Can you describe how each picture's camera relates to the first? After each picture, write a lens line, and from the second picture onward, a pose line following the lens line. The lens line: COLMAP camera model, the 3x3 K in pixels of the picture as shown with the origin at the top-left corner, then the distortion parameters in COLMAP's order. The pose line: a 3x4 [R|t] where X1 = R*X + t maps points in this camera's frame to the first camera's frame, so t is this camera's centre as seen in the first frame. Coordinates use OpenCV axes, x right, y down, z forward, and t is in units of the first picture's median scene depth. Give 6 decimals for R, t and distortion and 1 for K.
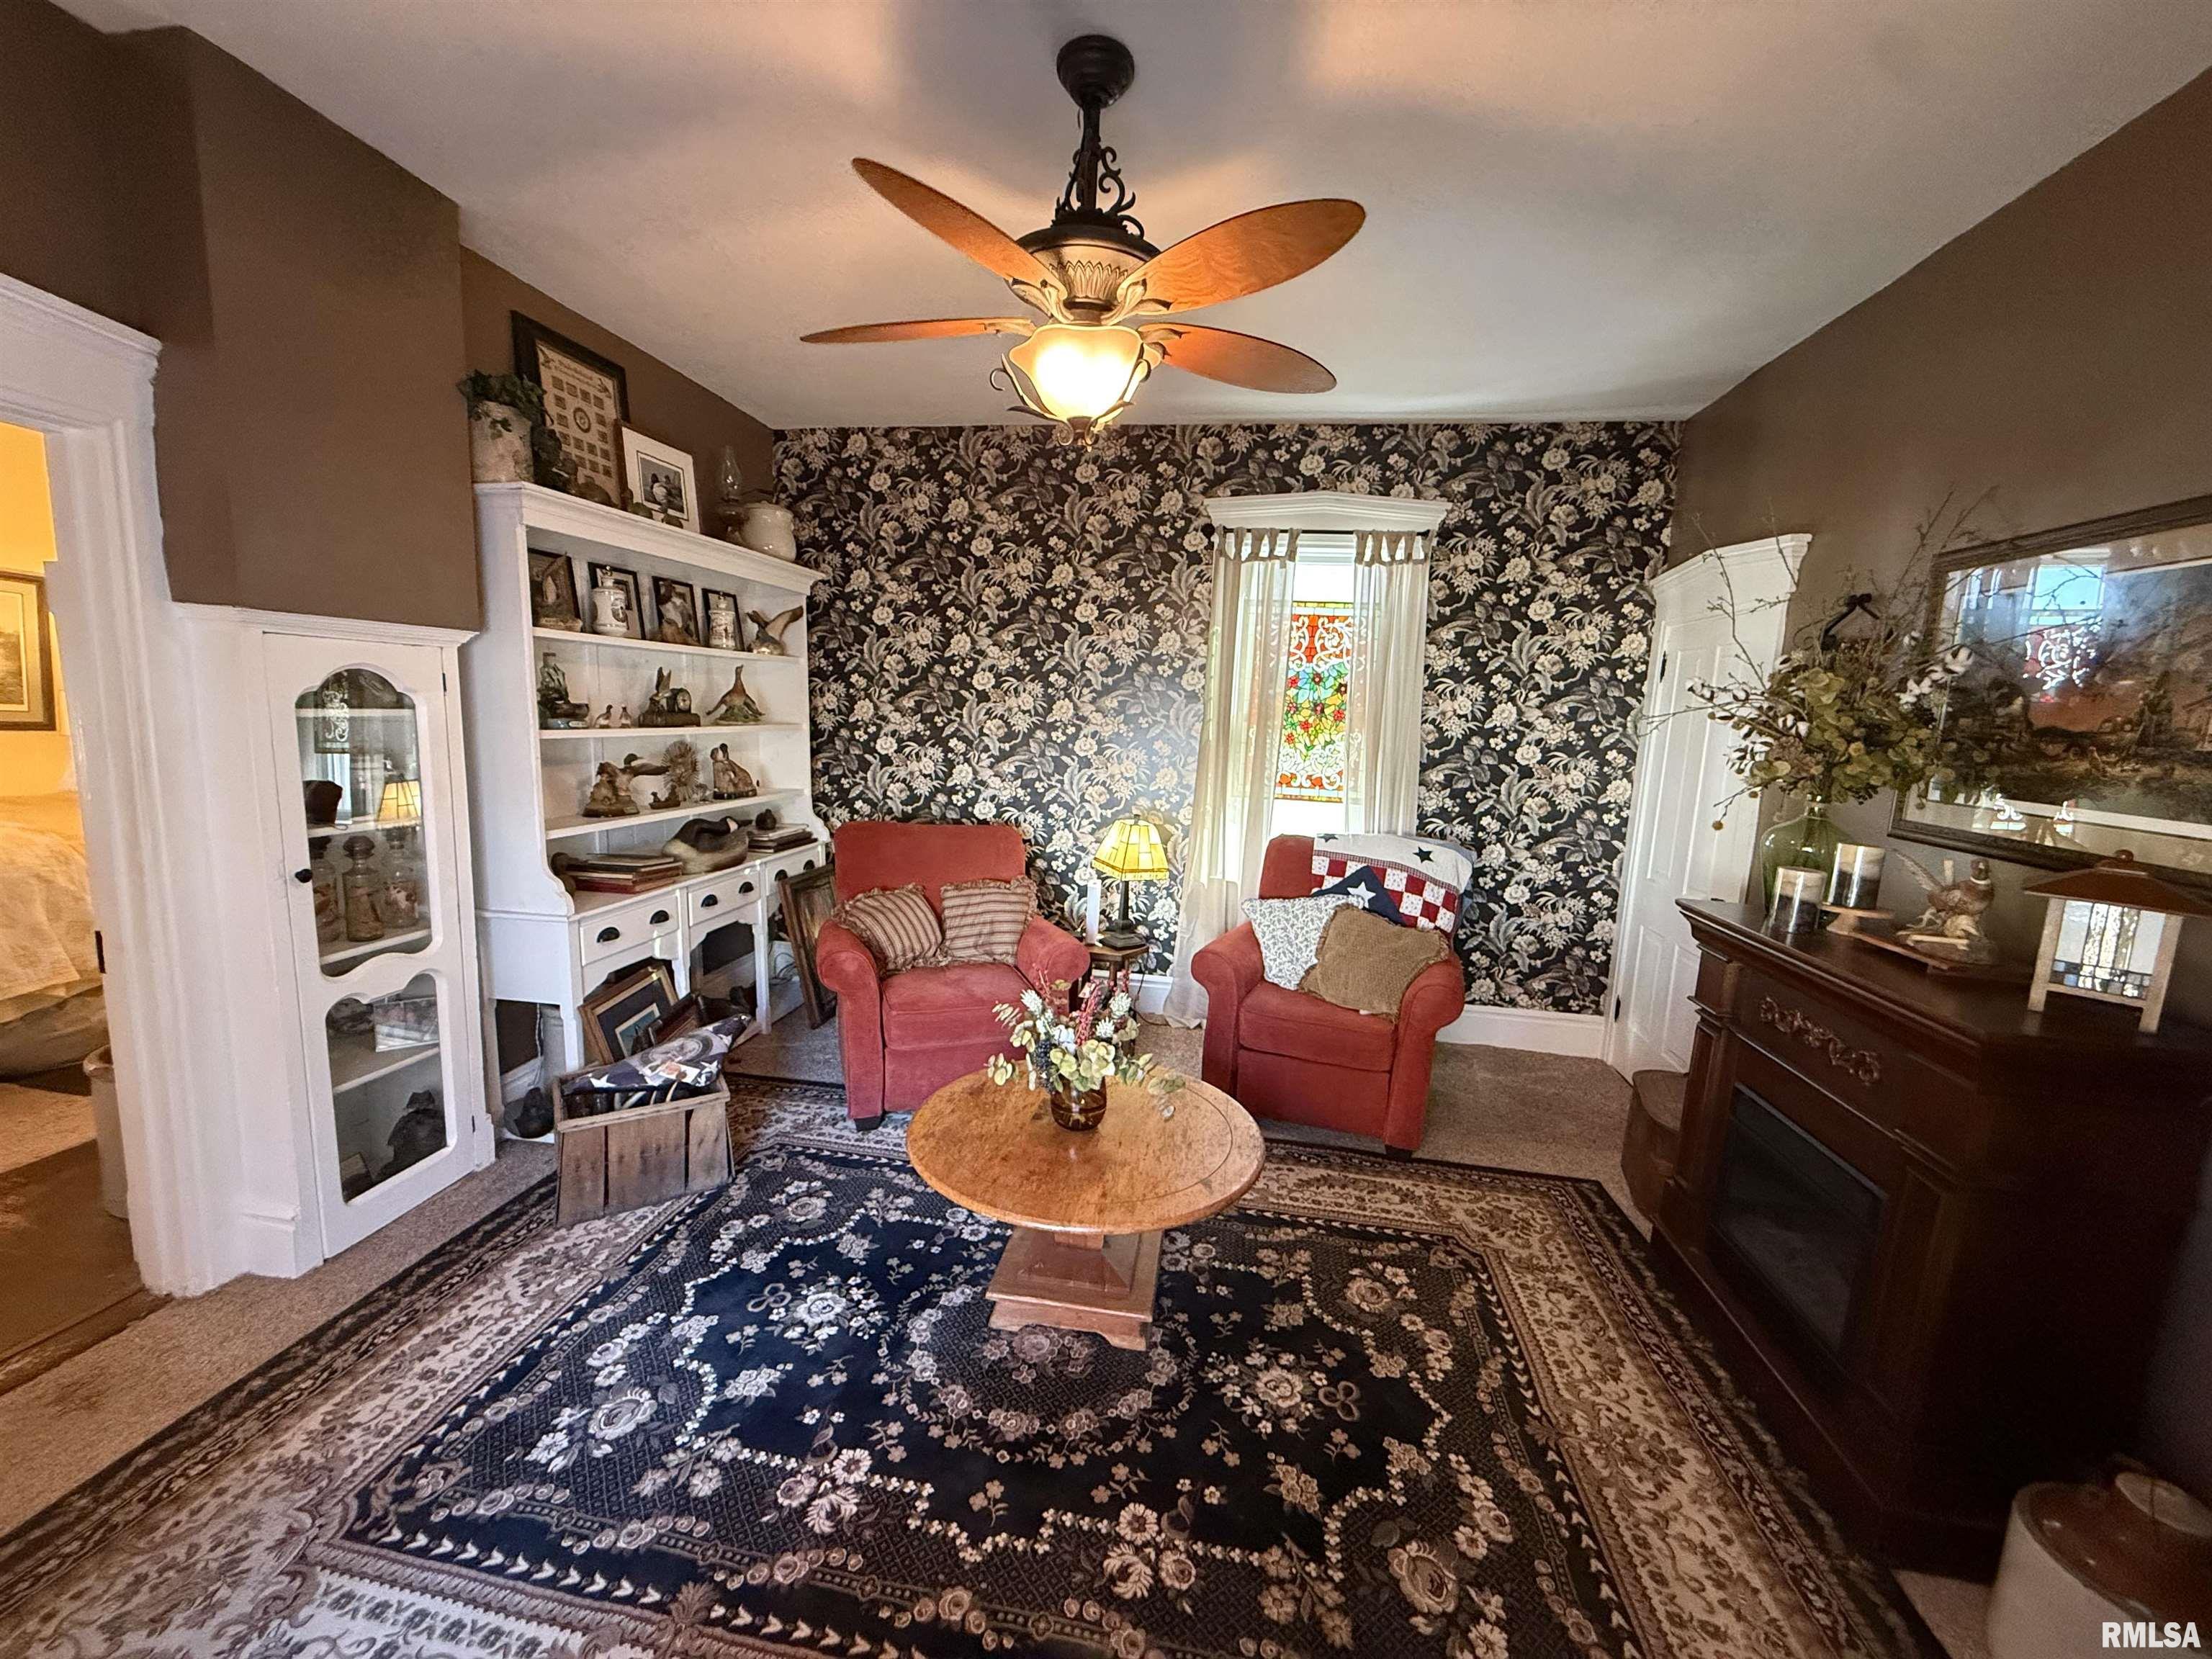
lens RADIAL K [[882.1, 0, 1100.2], [0, 882.1, 832.2], [0, 0, 1]] dist [-0.000707, -0.000137]
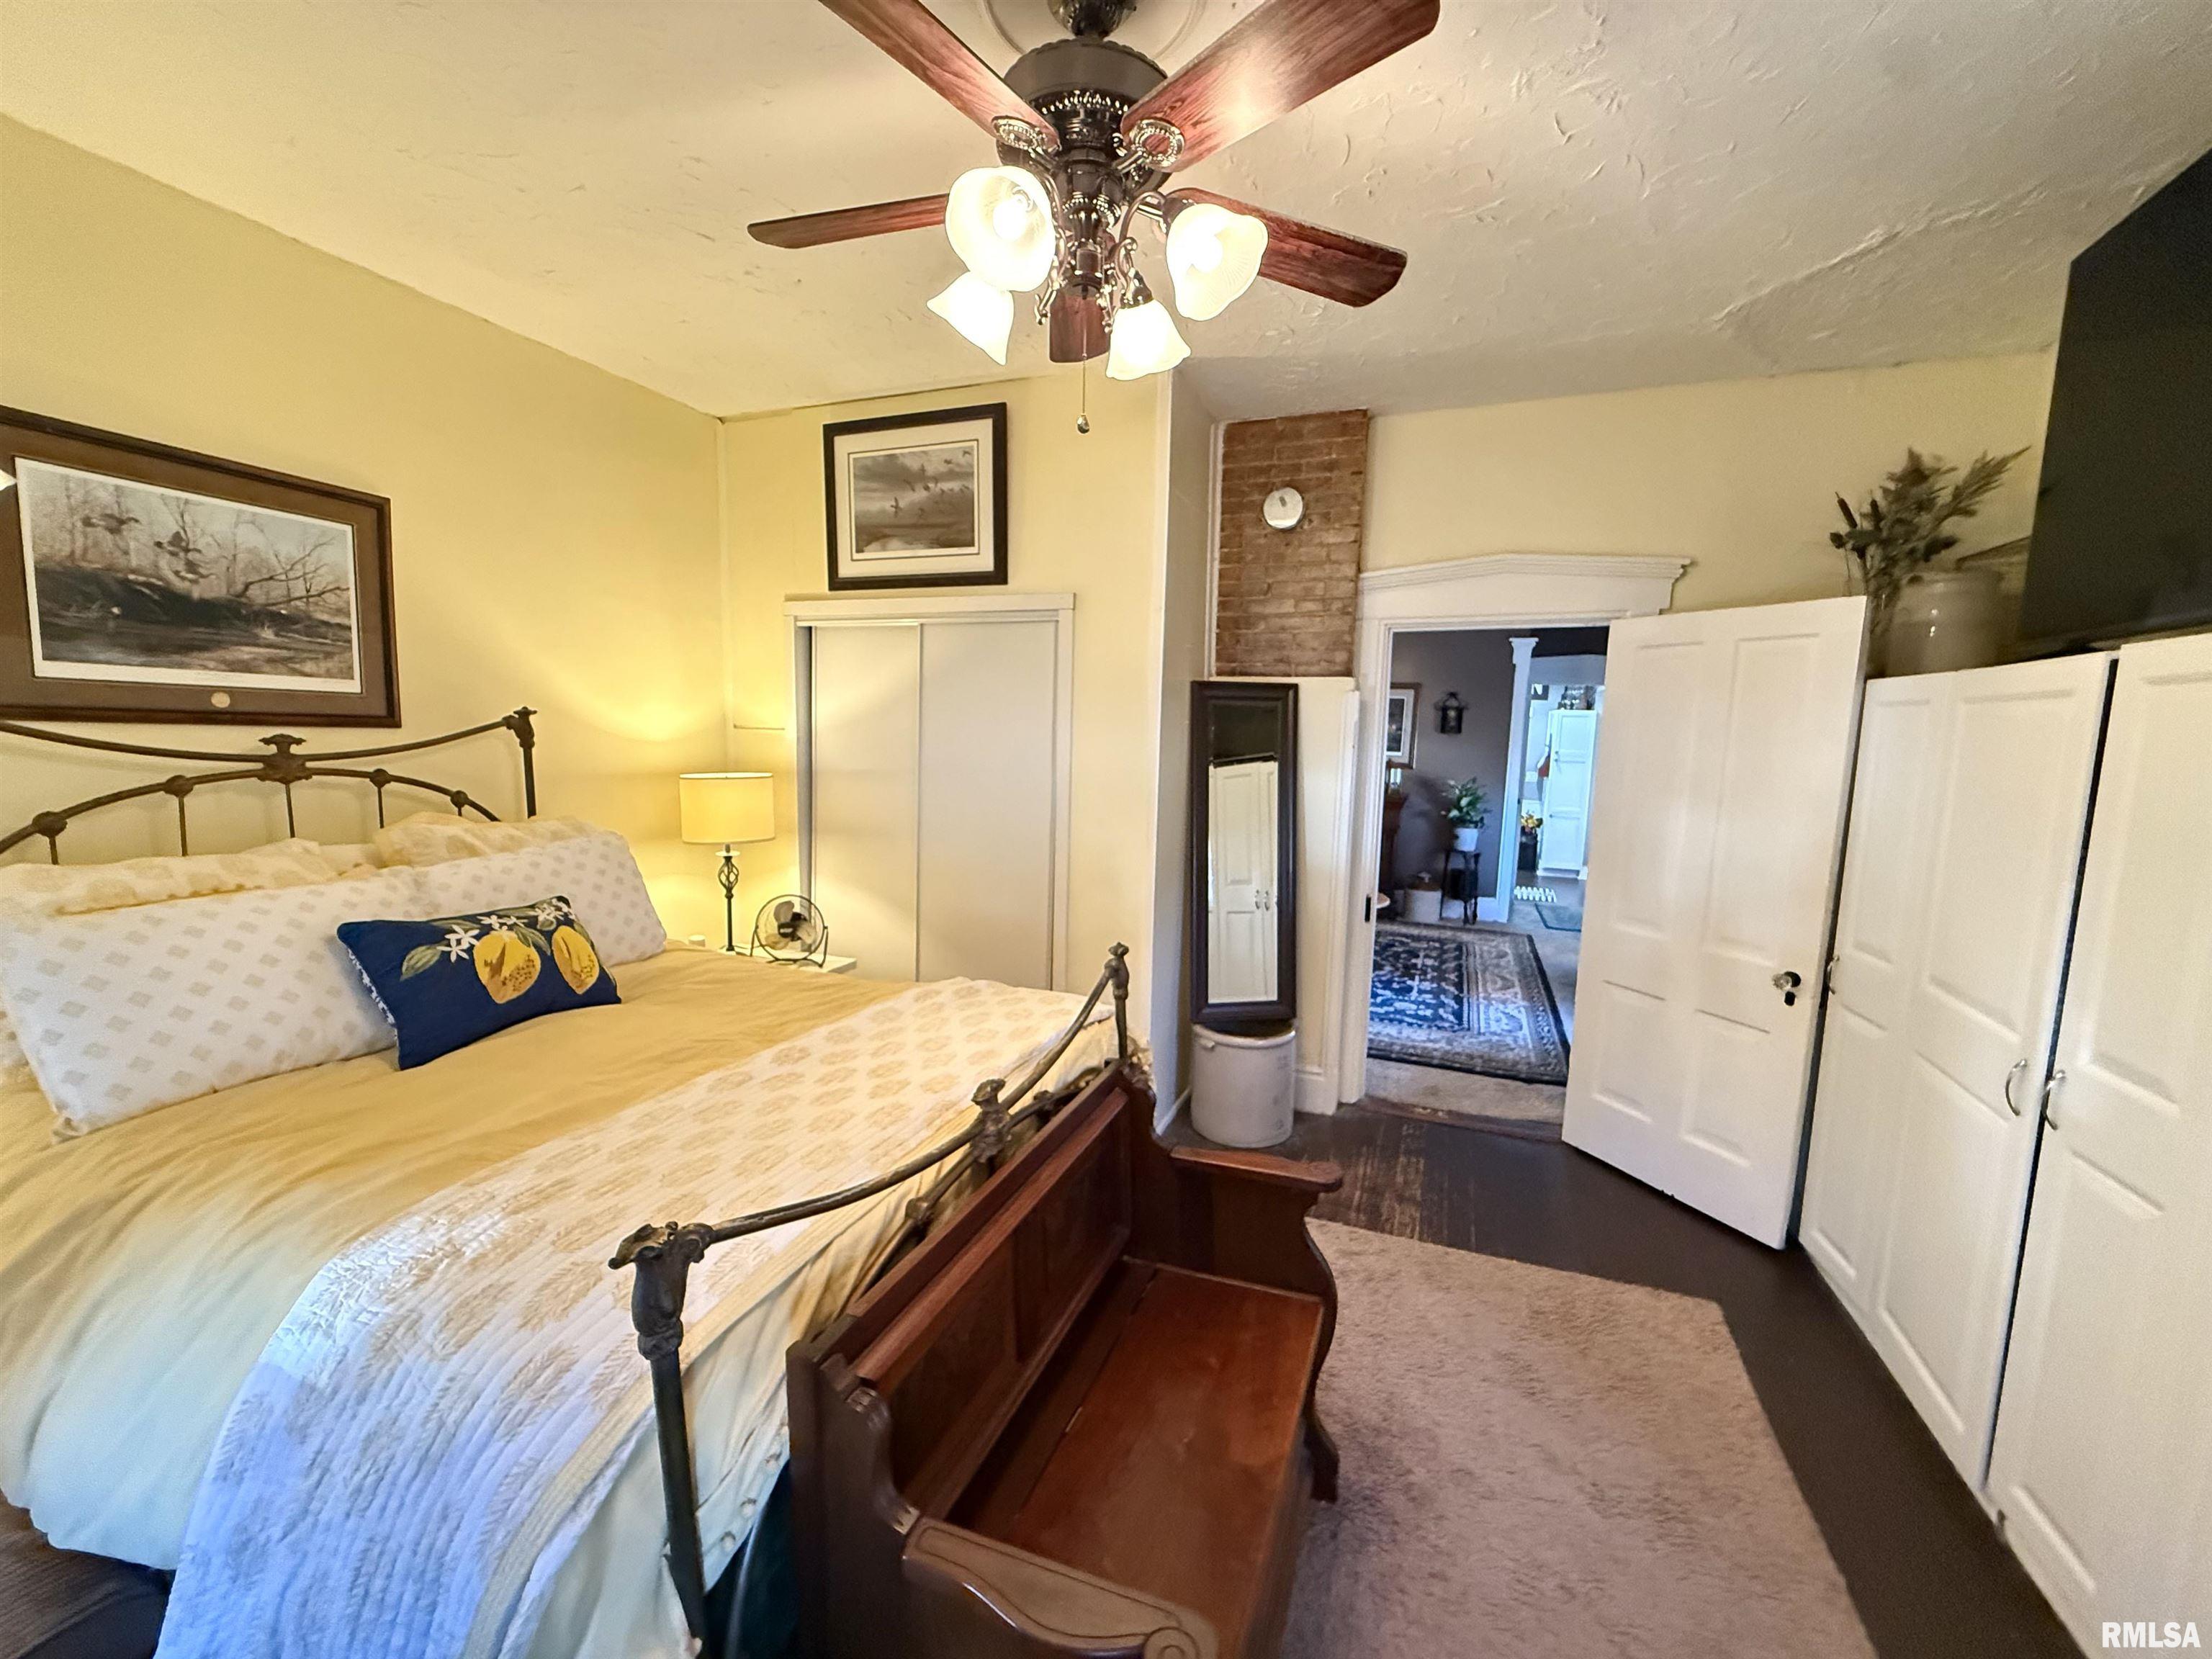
lens RADIAL K [[882.1, 0, 1117.9], [0, 882.1, 829.5], [0, 0, 1]] dist [-0.000707, -0.000137]
pose [[0.196482, -0.156084, 0.968004, -1.903846], [0.120710, 0.983589, 0.134096, -0.208486], [-0.973049, 0.090500, 0.212098, 0.715755]]
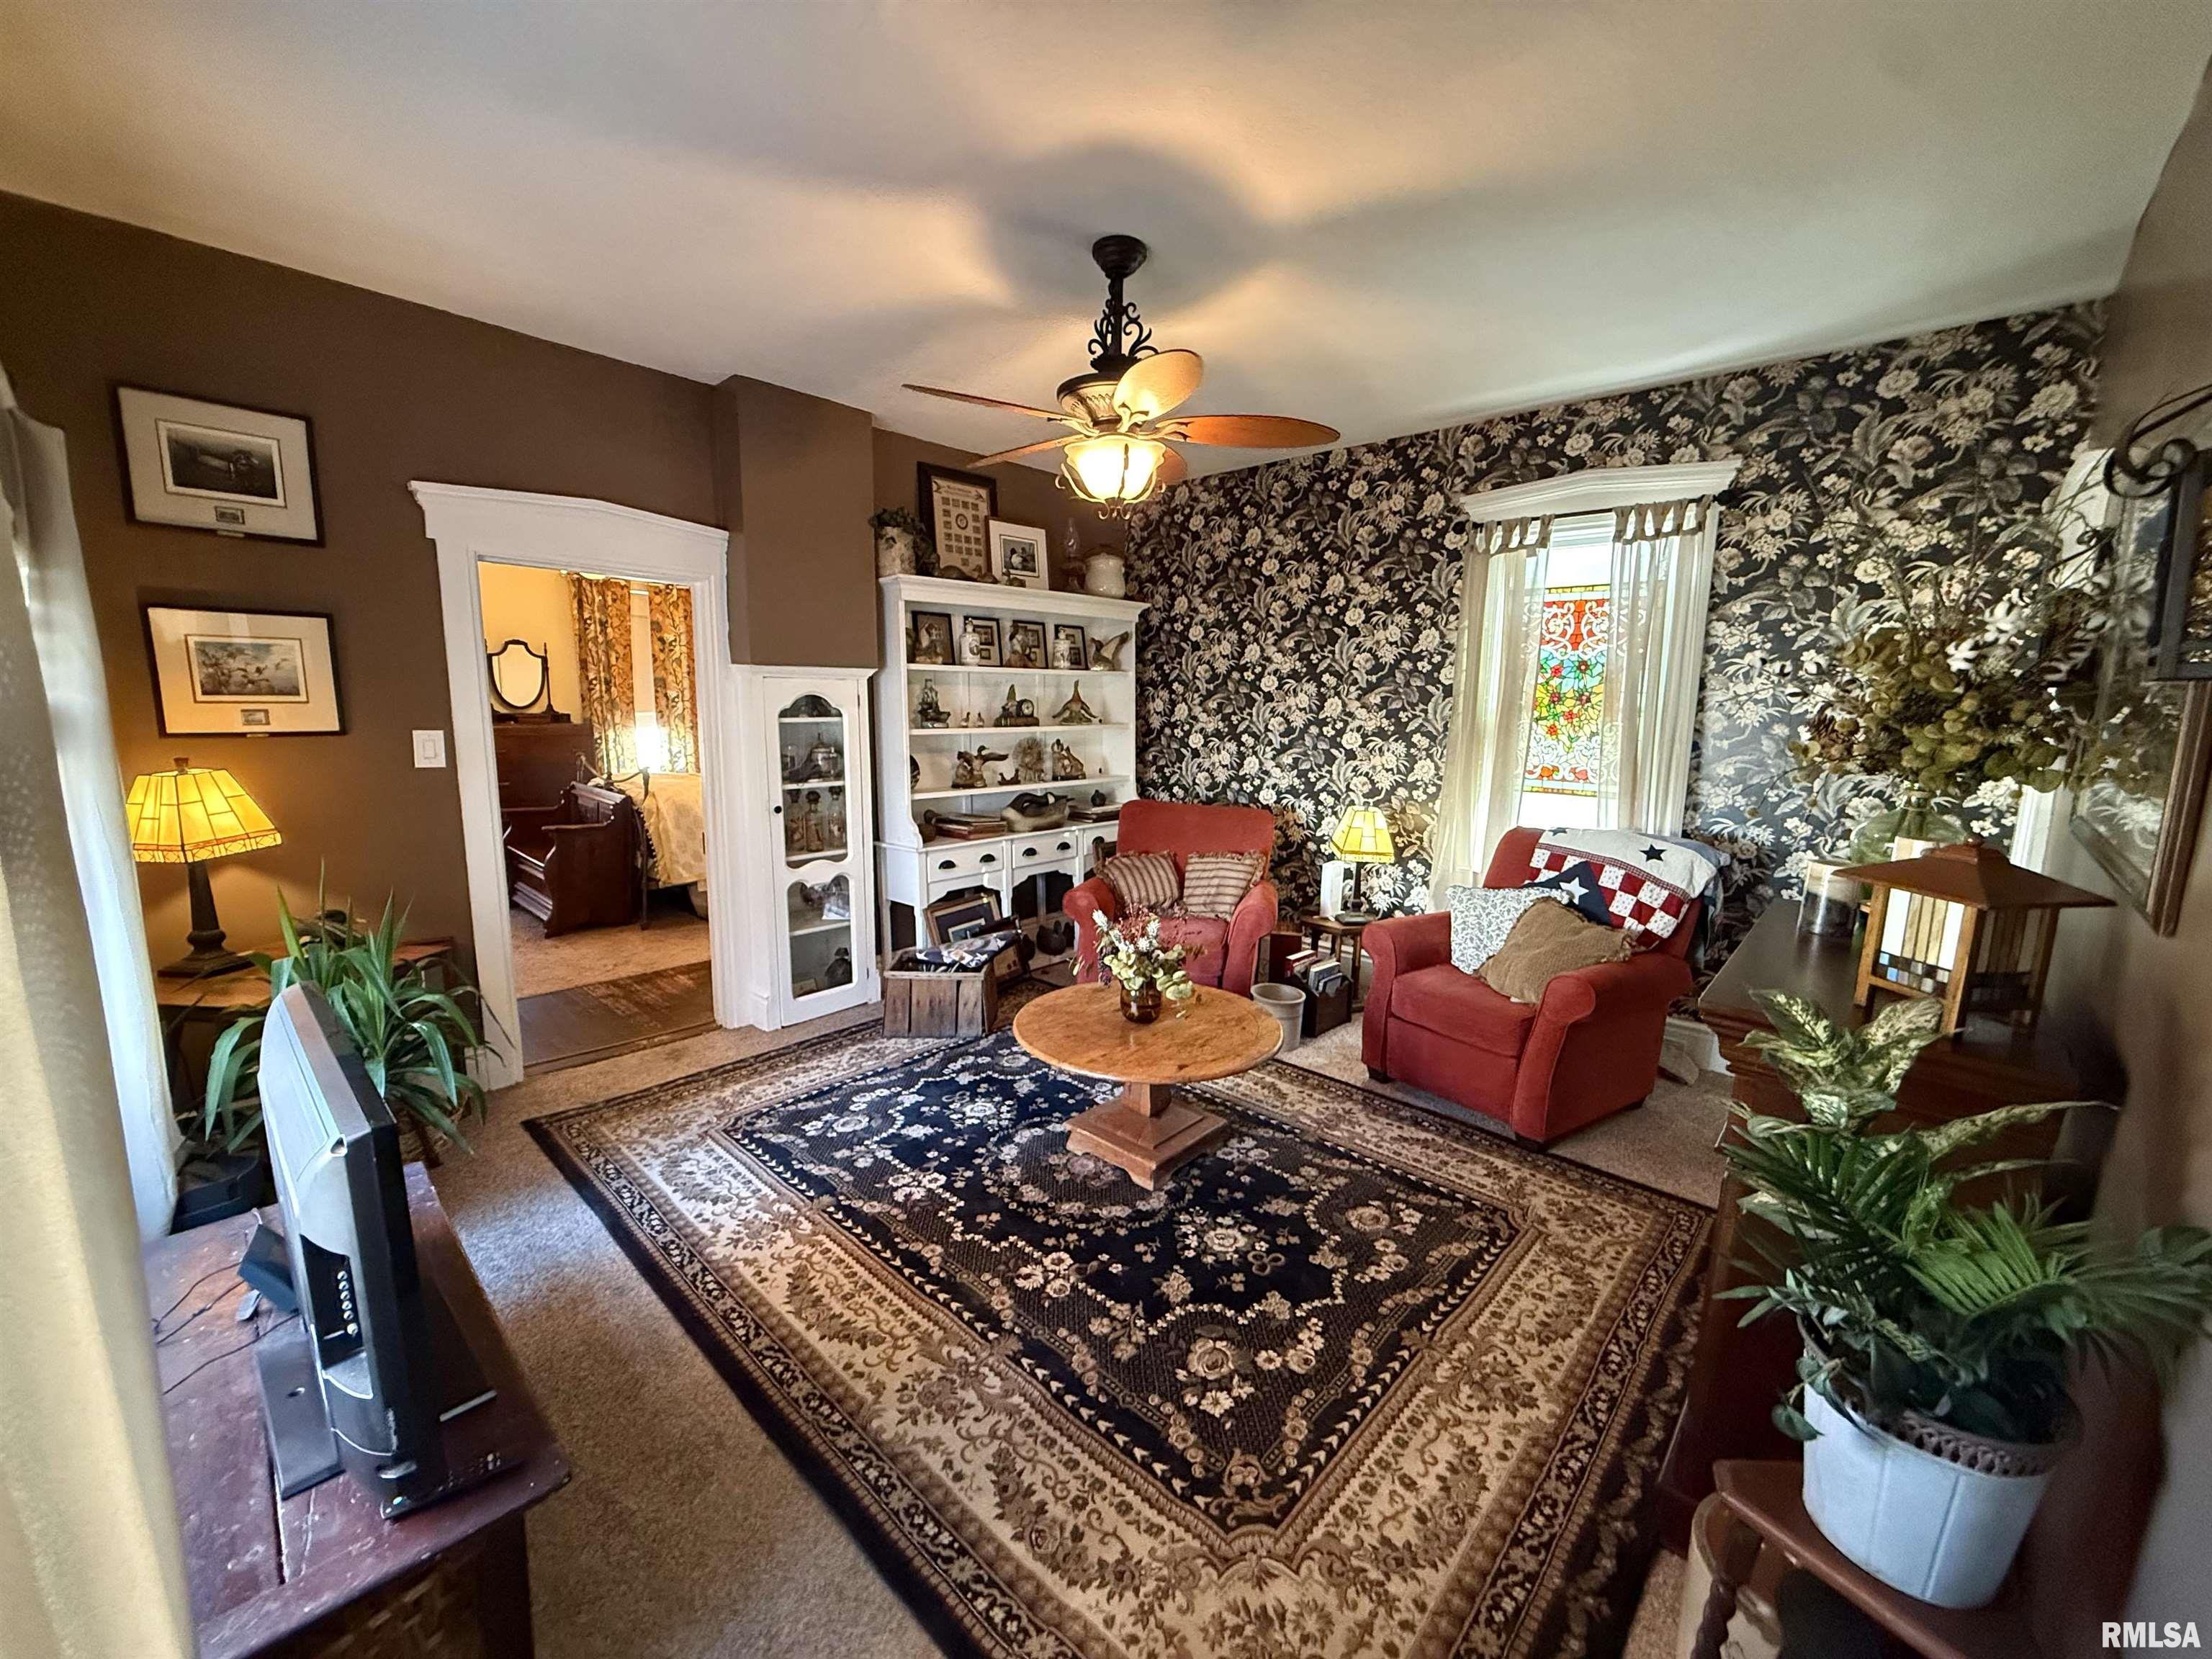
lens RADIAL K [[882.1, 0, 1098.2], [0, 882.1, 832.0], [0, 0, 1]] dist [-0.000707, -0.000137]
pose [[0.830479, 0.050515, -0.554755, 0.451499], [-0.052945, 0.998529, 0.011664, 0.026764], [0.554528, 0.019684, 0.831932, -0.100440]]
